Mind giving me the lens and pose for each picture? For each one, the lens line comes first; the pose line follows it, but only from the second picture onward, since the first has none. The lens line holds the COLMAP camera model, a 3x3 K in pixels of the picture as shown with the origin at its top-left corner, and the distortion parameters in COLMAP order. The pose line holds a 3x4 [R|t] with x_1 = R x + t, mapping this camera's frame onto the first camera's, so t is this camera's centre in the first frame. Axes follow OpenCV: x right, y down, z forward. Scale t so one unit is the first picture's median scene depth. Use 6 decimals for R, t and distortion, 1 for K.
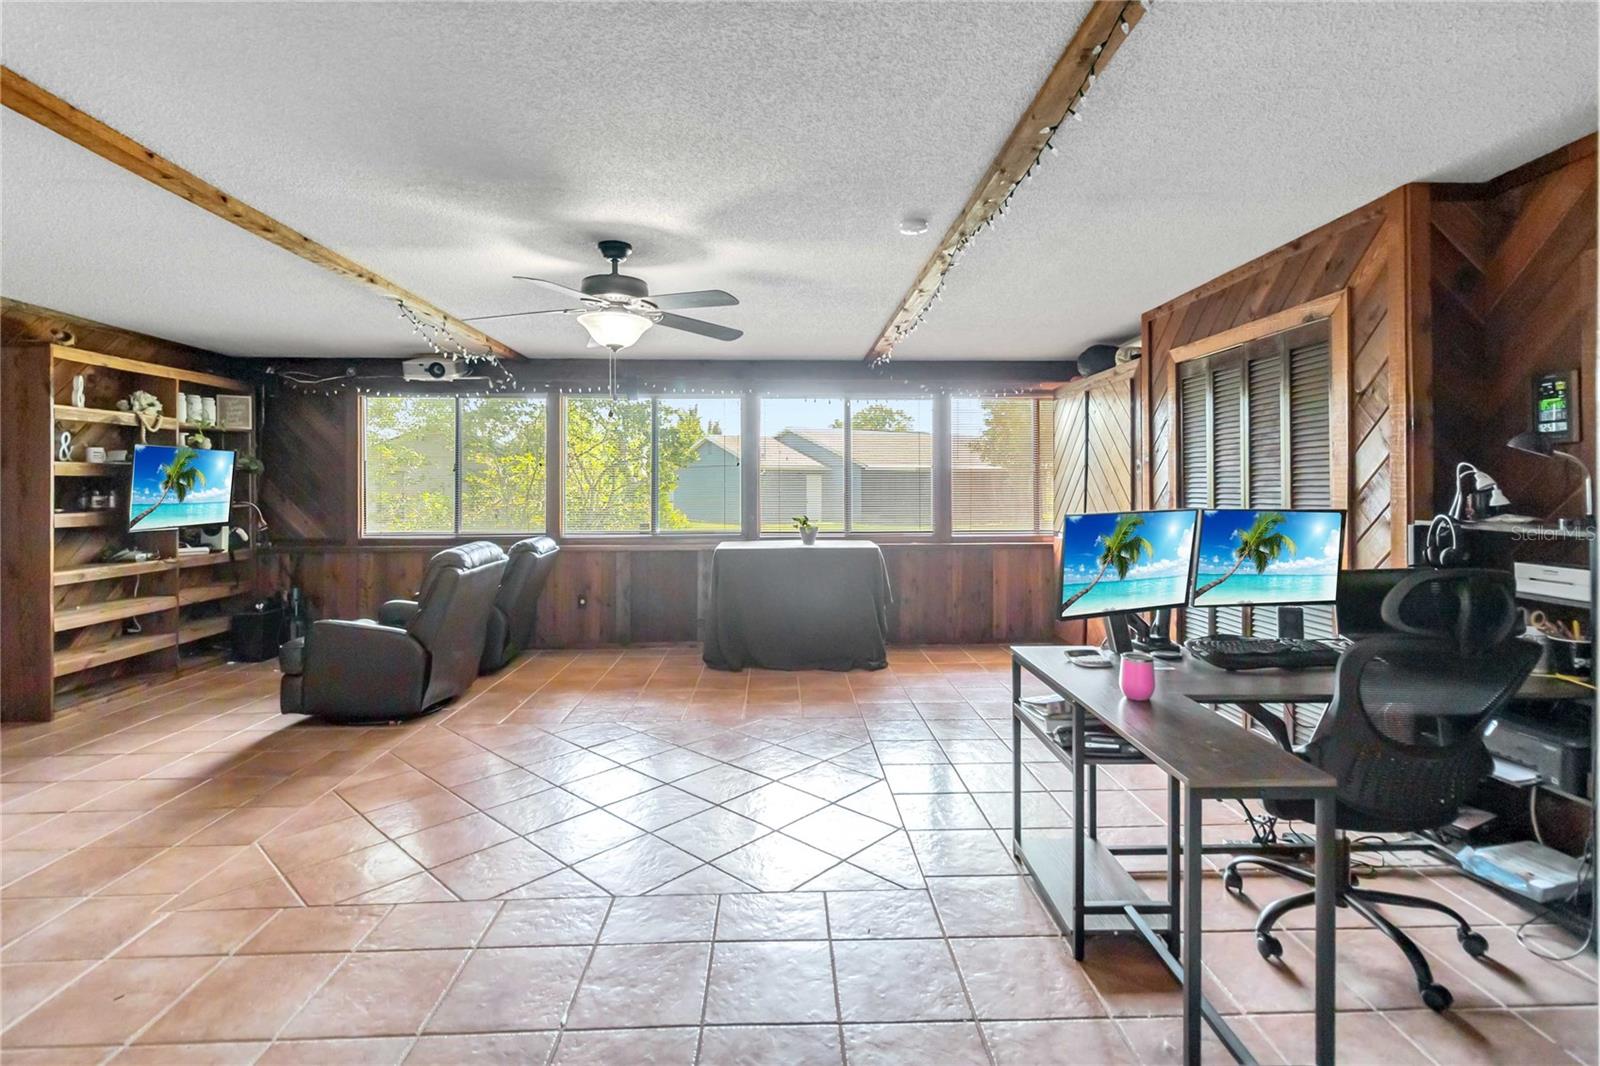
lens RADIAL K [[758.7, 0, 811.2], [0, 758.7, 487.5], [0, 0, 1]] dist [-0.006090, -0.000852]
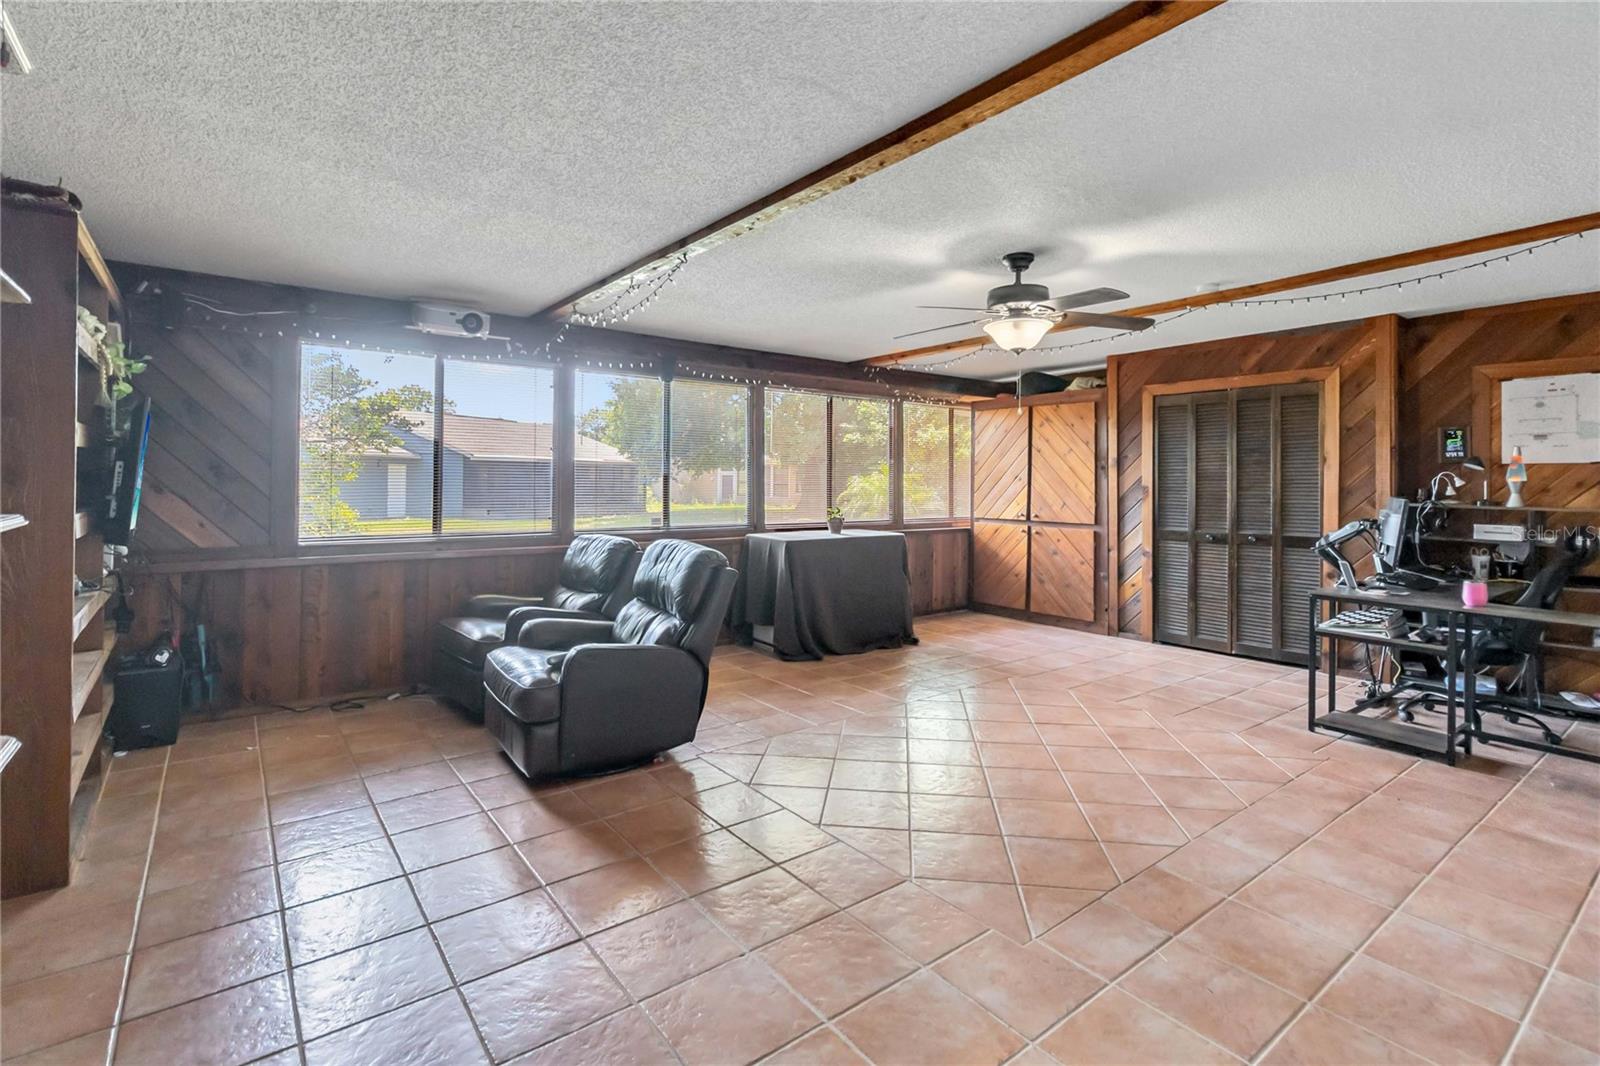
lens RADIAL K [[758.7, 0, 812.9], [0, 758.7, 480.8], [0, 0, 1]] dist [-0.006090, -0.000852]
pose [[0.814348, 0.010320, 0.580285, -0.654687], [-0.010318, 0.999941, -0.003303, 0.004966], [-0.580285, -0.003298, 0.814407, 0.167112]]
